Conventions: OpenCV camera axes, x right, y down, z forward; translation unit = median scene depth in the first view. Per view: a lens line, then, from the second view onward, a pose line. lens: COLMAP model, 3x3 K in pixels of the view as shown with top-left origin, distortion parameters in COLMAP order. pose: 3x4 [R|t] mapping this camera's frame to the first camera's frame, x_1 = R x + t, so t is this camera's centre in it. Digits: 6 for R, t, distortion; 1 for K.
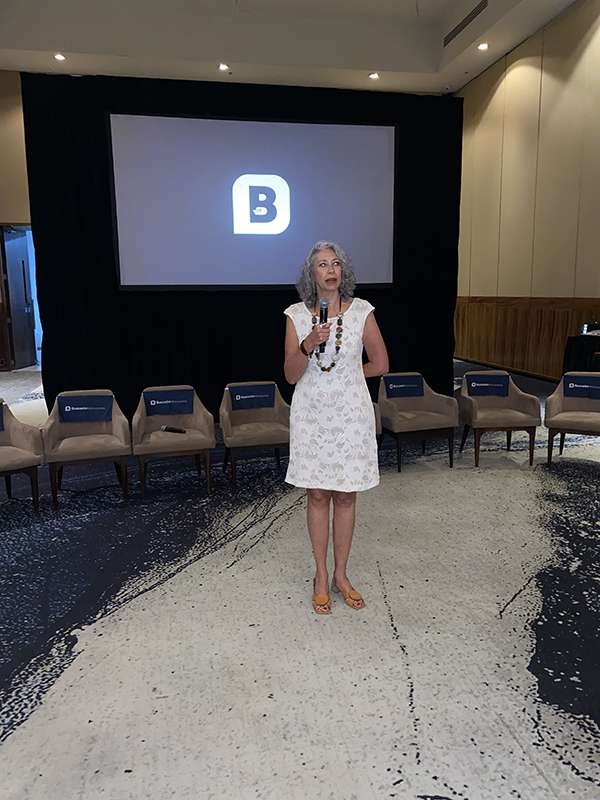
lens RADIAL K [[602.0, 0, 304.1], [0, 602.0, 396.2], [0, 0, 1]] dist [-0.024924, 0.006406]
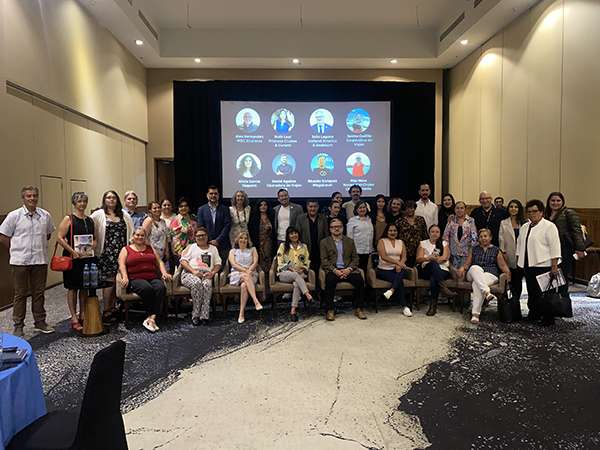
lens RADIAL K [[451.5, 0, 297.7], [0, 451.5, 225.9], [0, 0, 1]] dist [-0.024924, 0.006406]
pose [[0.988401, 0.014322, -0.151191, 0.162624], [-0.031153, 0.993494, -0.109545, 0.041558], [0.148639, 0.112984, 0.982416, -0.341886]]
